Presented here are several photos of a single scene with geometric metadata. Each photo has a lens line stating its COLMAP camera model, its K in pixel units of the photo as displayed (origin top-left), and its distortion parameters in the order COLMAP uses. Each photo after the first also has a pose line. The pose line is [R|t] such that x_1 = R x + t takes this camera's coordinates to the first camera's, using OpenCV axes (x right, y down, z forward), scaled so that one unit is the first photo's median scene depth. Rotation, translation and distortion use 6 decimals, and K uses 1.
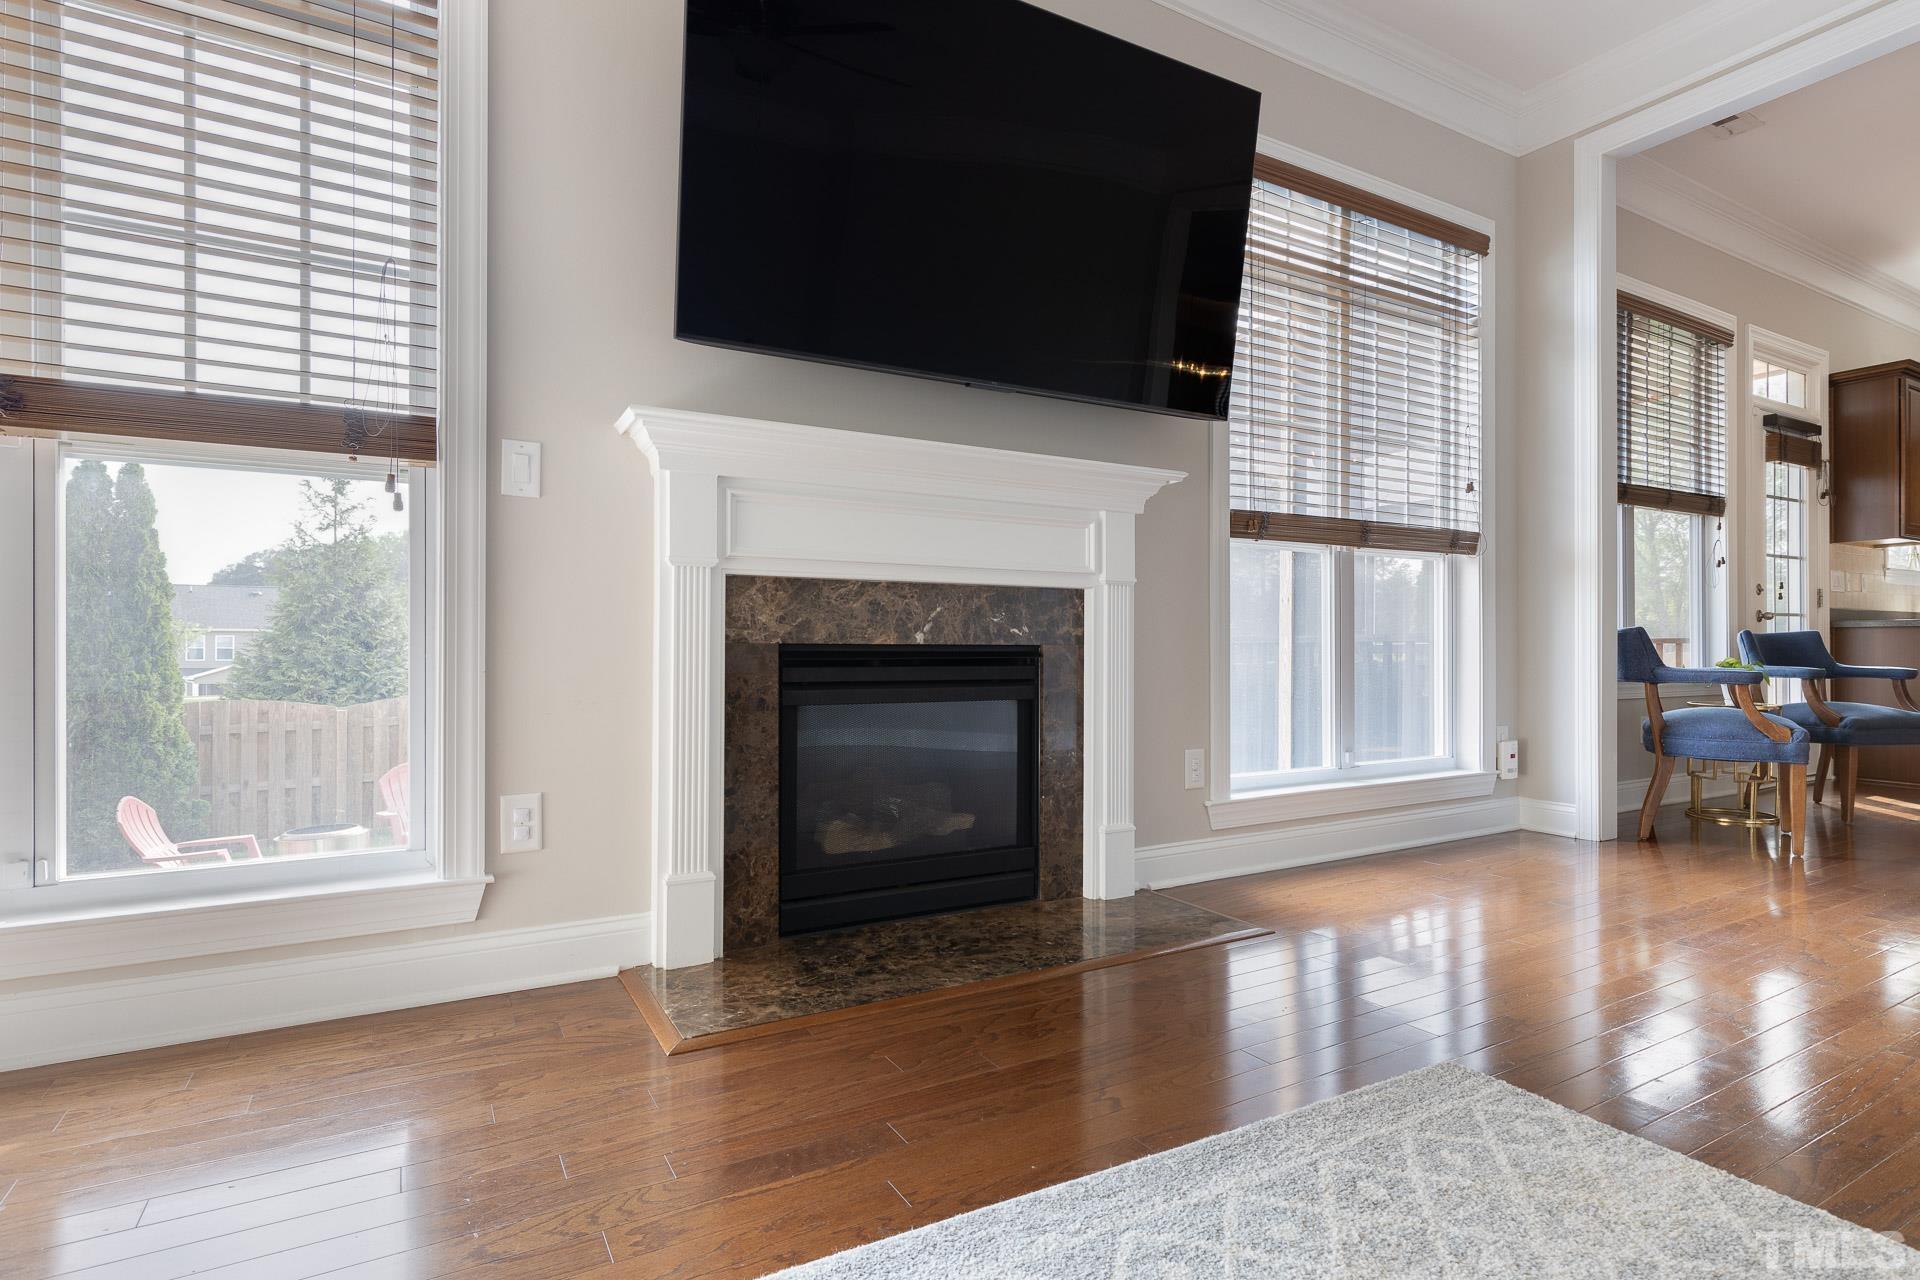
lens RADIAL K [[970.6, 0, 960.0], [0, 970.6, 640.0], [0, 0, 1]] dist [0.005293, 0.001212]
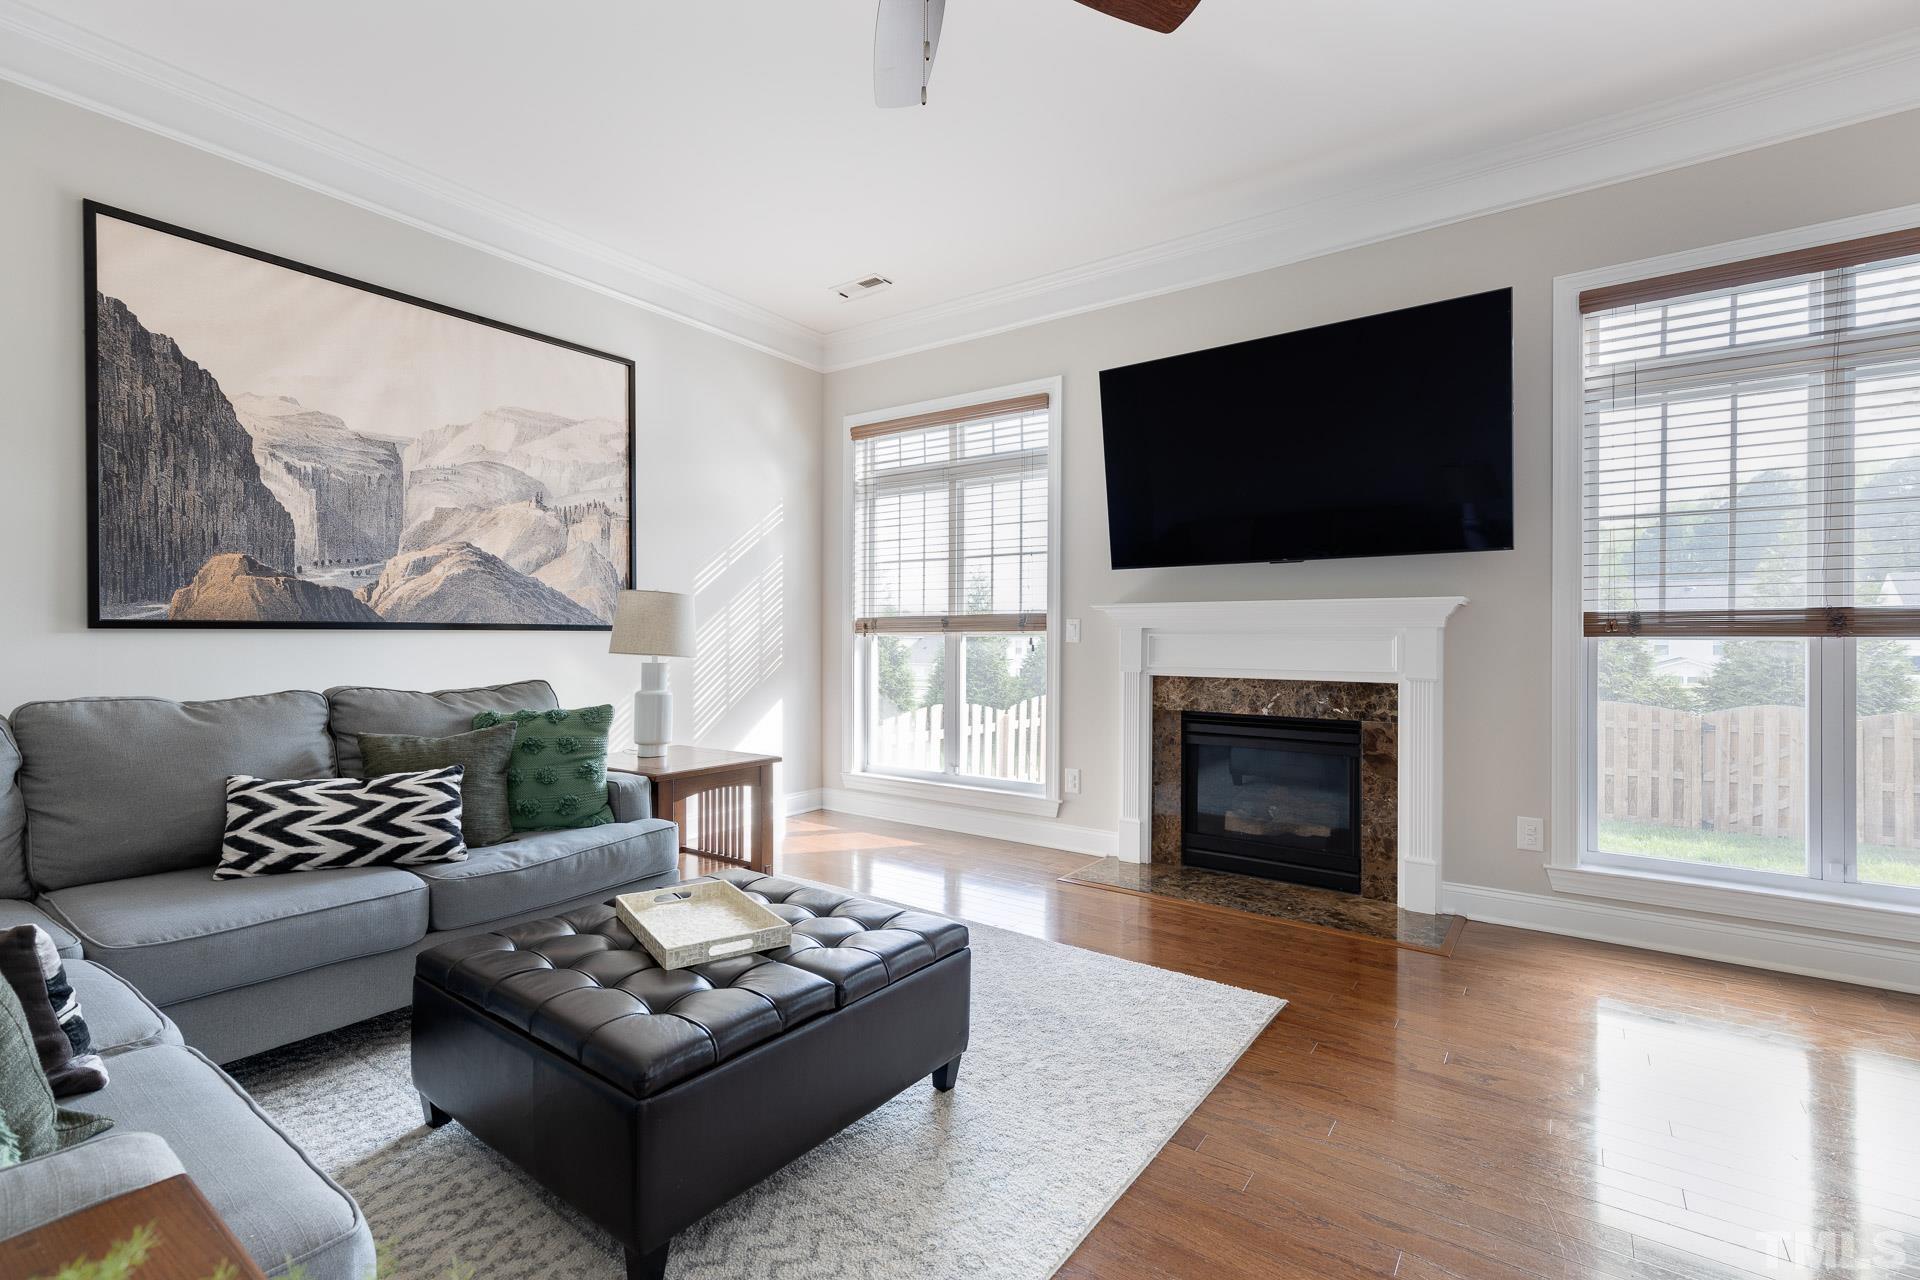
lens RADIAL K [[846.1, 0, 960.0], [0, 846.1, 640.0], [0, 0, 1]] dist [0.002151, 0.000277]
pose [[0.407056, 0.000354, -0.913403, 1.120447], [0.003127, 0.999994, 0.001781, -0.135134], [0.913398, -0.003581, 0.407052, -0.073928]]
